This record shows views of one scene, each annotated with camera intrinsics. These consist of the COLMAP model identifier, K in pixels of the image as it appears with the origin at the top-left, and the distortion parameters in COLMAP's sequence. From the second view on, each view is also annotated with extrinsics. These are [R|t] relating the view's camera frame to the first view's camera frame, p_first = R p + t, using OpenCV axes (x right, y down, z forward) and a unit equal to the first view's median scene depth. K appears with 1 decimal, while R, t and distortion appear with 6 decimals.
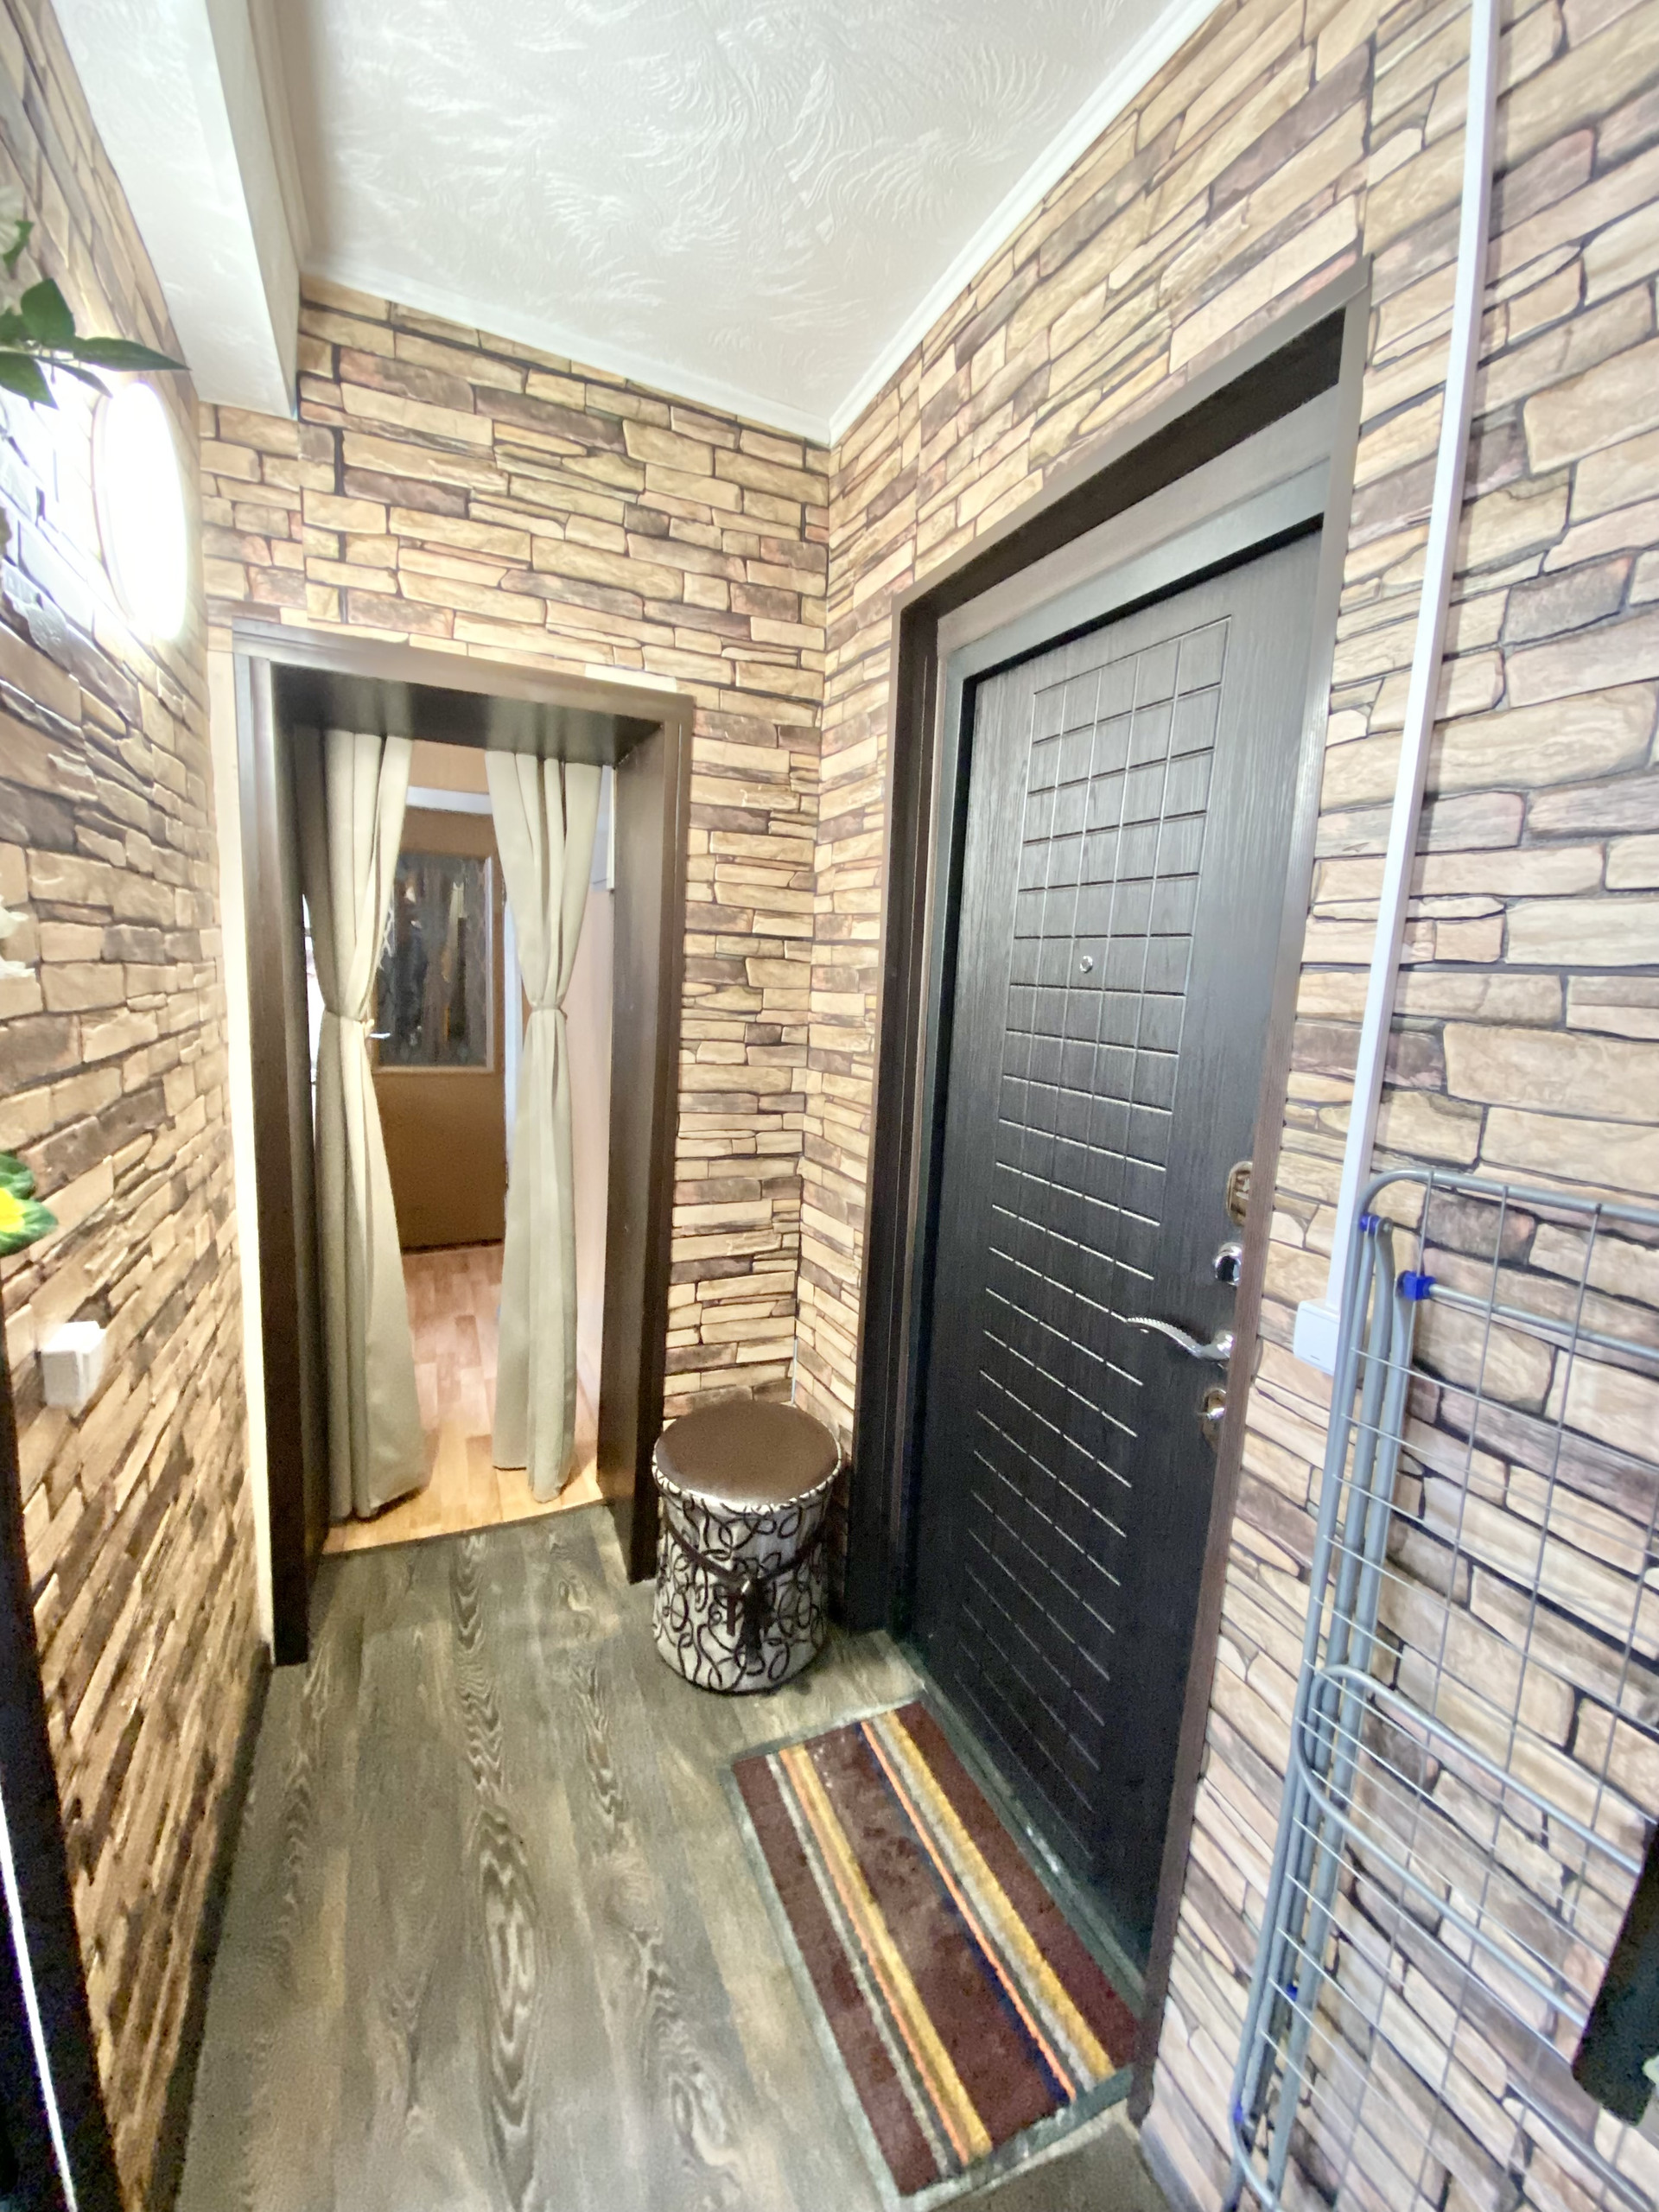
lens RADIAL K [[893.1, 0, 827.2], [0, 893.1, 1101.7], [0, 0, 1]] dist [0.030464, -0.026740]
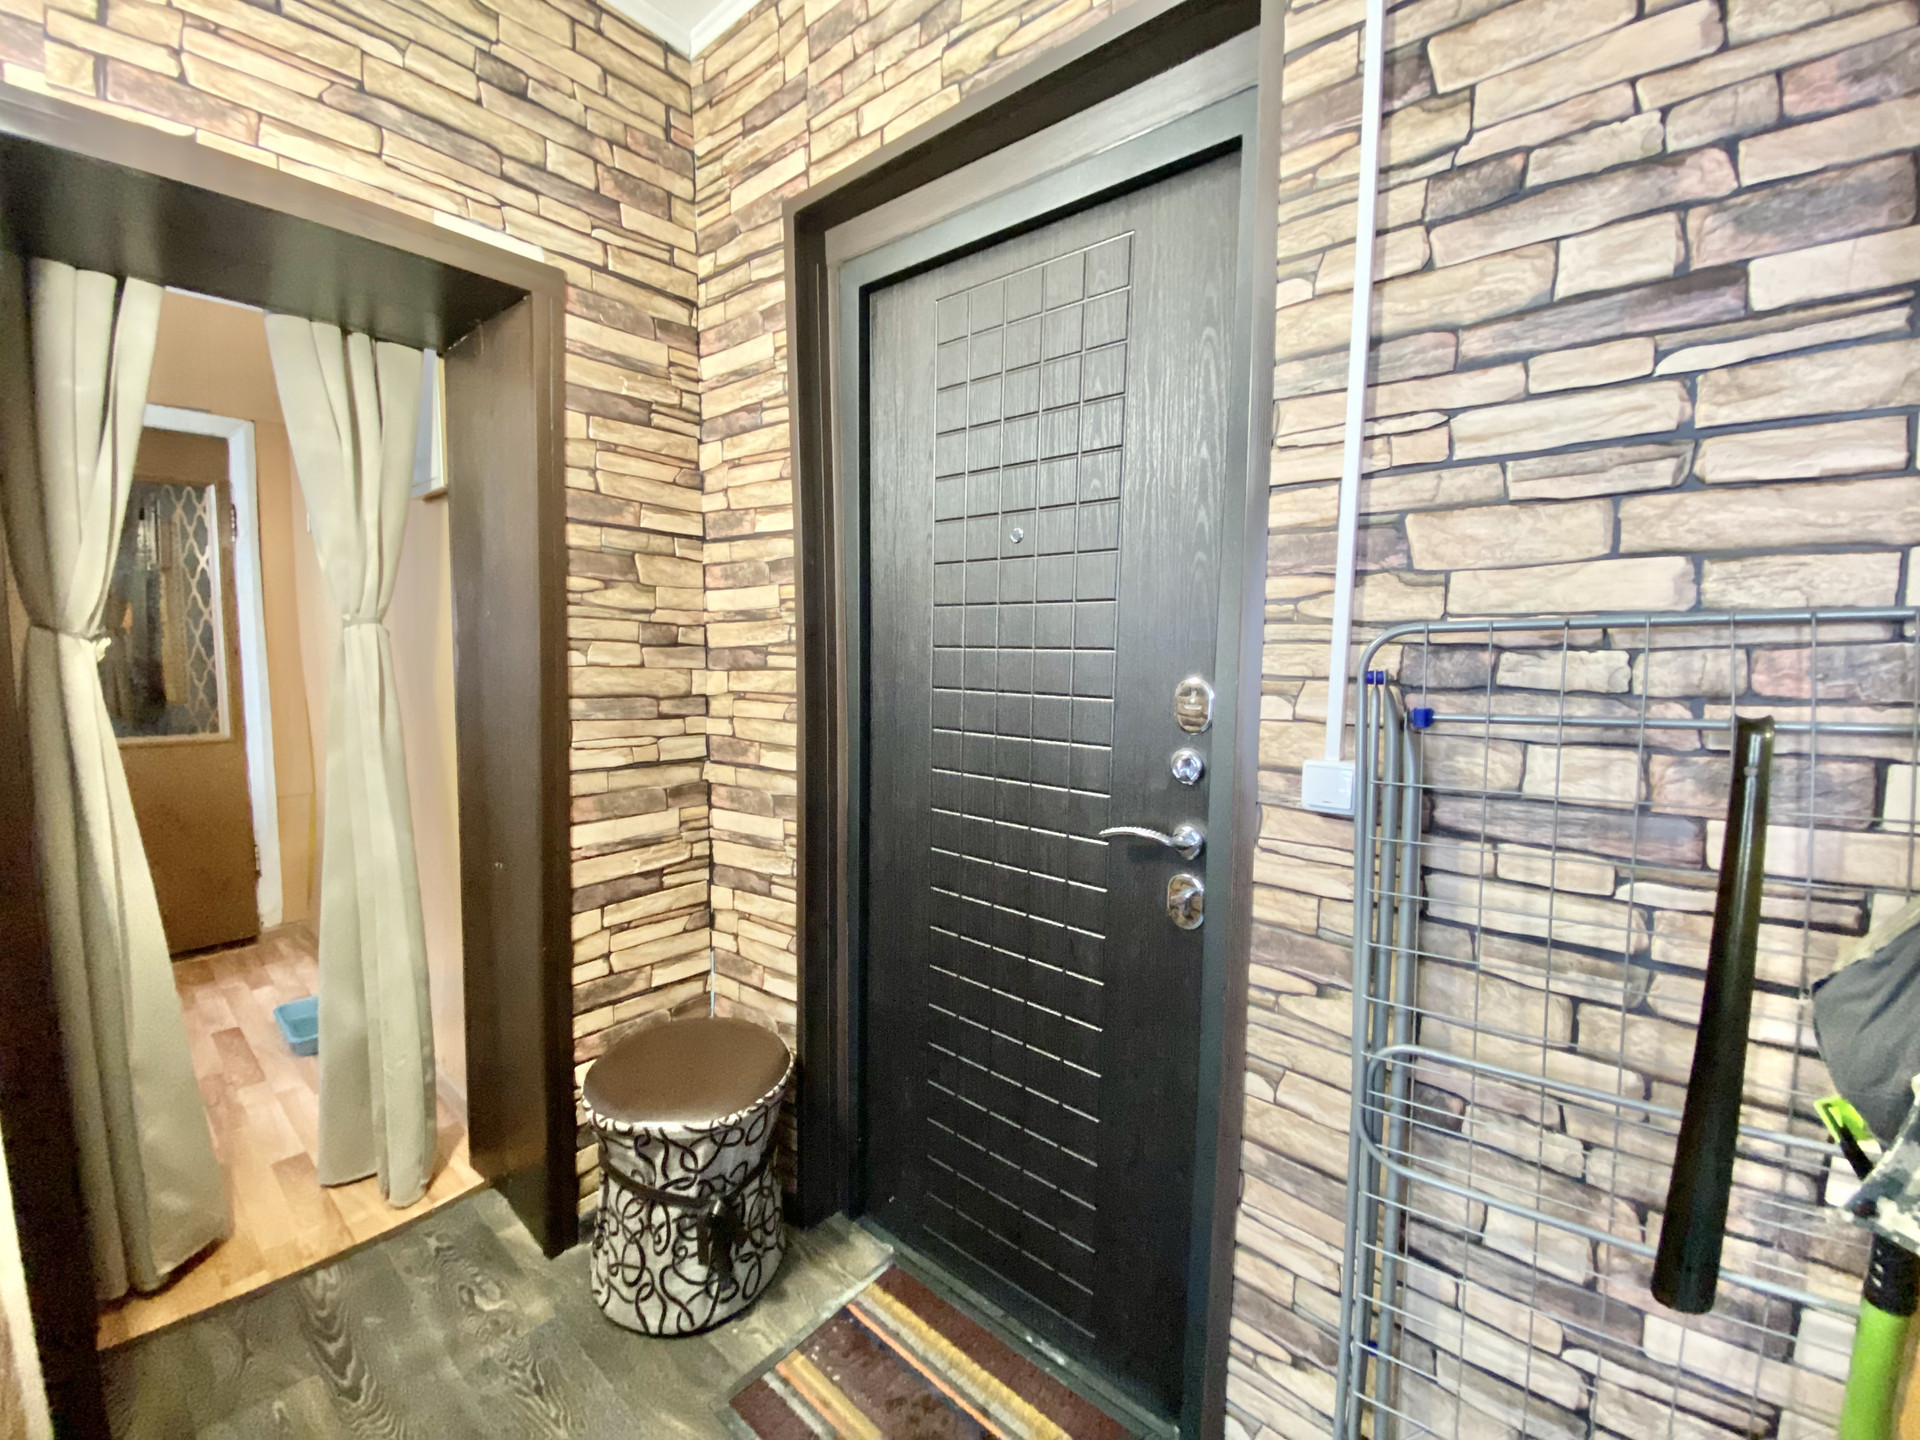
lens RADIAL K [[786.4, 0, 958.0], [0, 786.4, 722.0], [0, 0, 1]] dist [0.003462, -0.010043]
pose [[0.902608, -0.075157, 0.423852, -0.165745], [0.092958, 0.995439, -0.021447, 0.073917], [-0.420307, 0.058759, 0.905477, 0.119476]]
